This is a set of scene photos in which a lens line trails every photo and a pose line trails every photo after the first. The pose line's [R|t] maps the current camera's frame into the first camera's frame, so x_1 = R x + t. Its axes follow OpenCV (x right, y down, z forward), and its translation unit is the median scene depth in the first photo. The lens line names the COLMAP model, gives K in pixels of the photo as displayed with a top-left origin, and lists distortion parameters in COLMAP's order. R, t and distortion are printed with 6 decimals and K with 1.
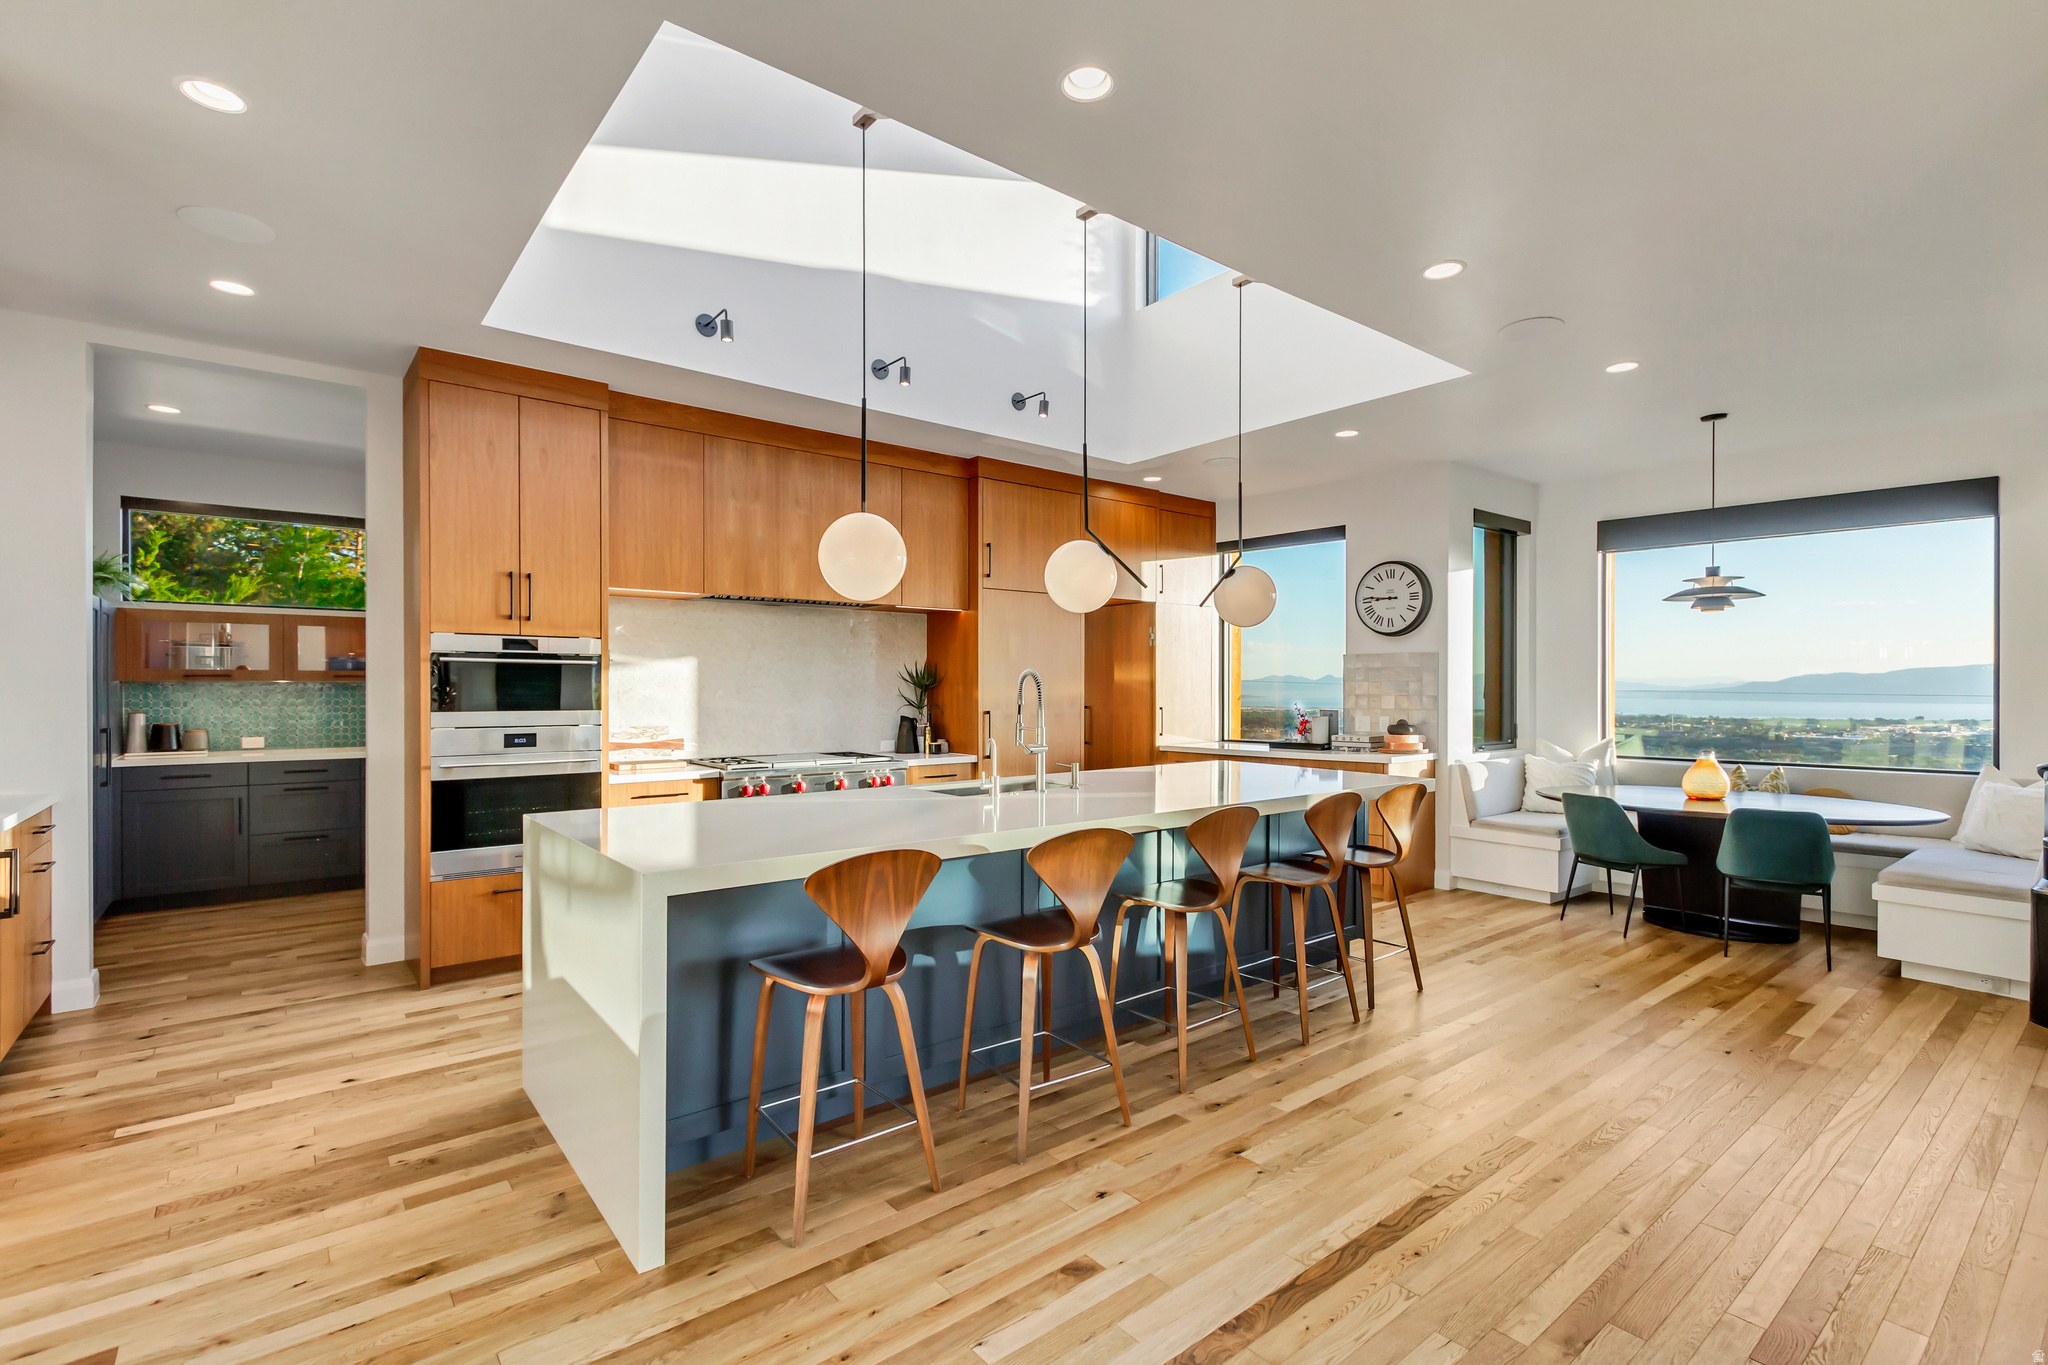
lens RADIAL K [[936.8, 0, 1024.3], [0, 936.8, 688.6], [0, 0, 1]] dist [0.005670, -0.001214]
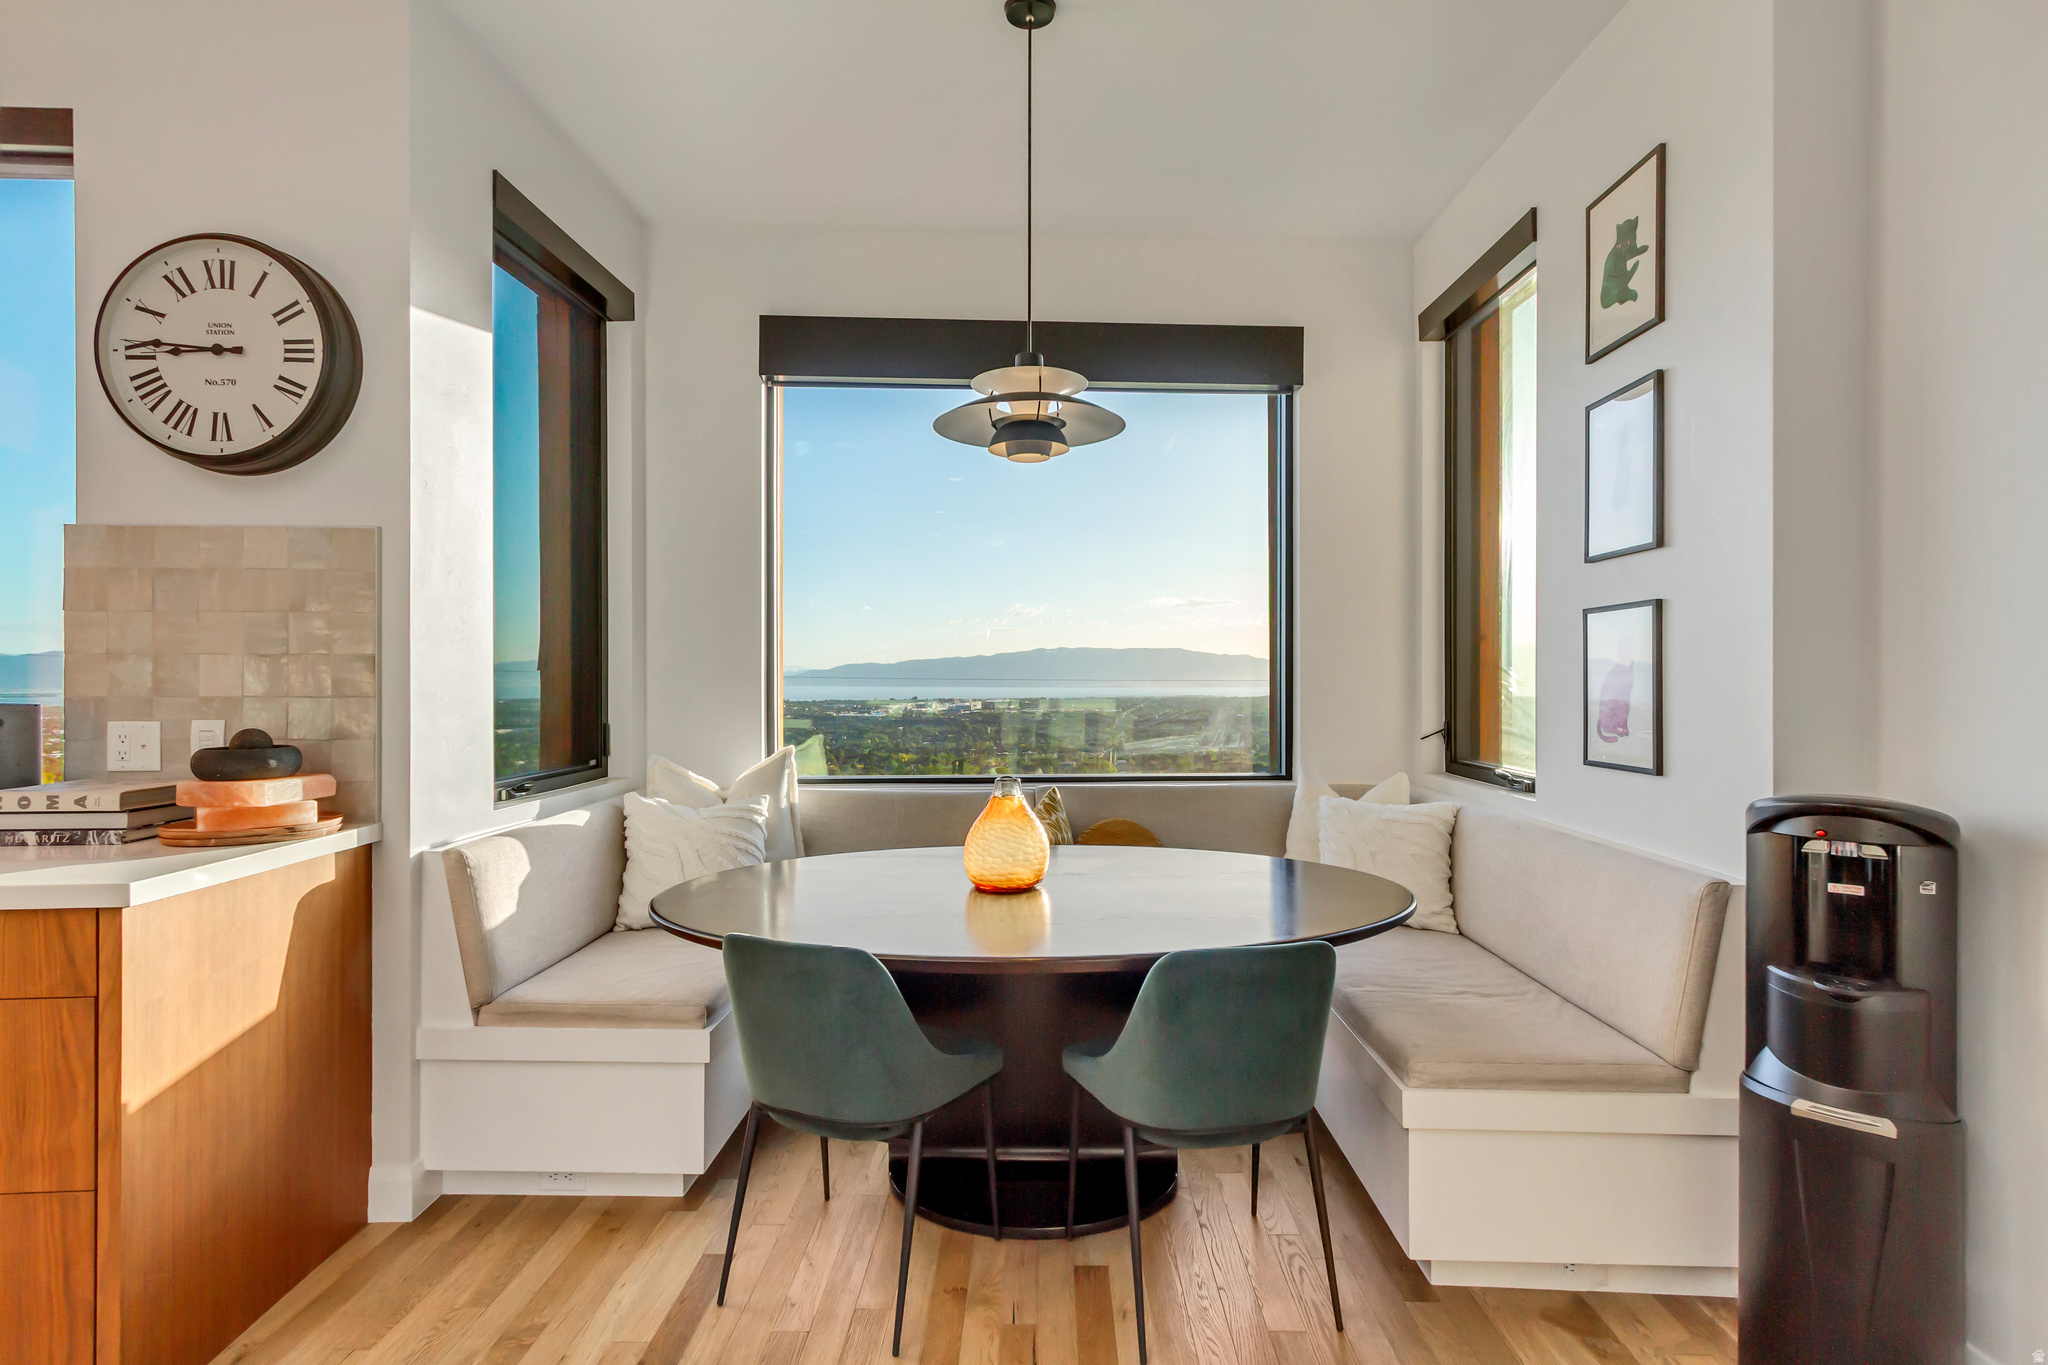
lens RADIAL K [[989.4, 0, 1018.3], [0, 989.4, 687.6], [0, 0, 1]] dist [0.009619, -0.000495]
pose [[0.649132, -0.007998, 0.760634, 0.310378], [-0.001648, 0.999928, 0.011921, 0.014234], [-0.760674, -0.008992, 0.649072, 0.576089]]
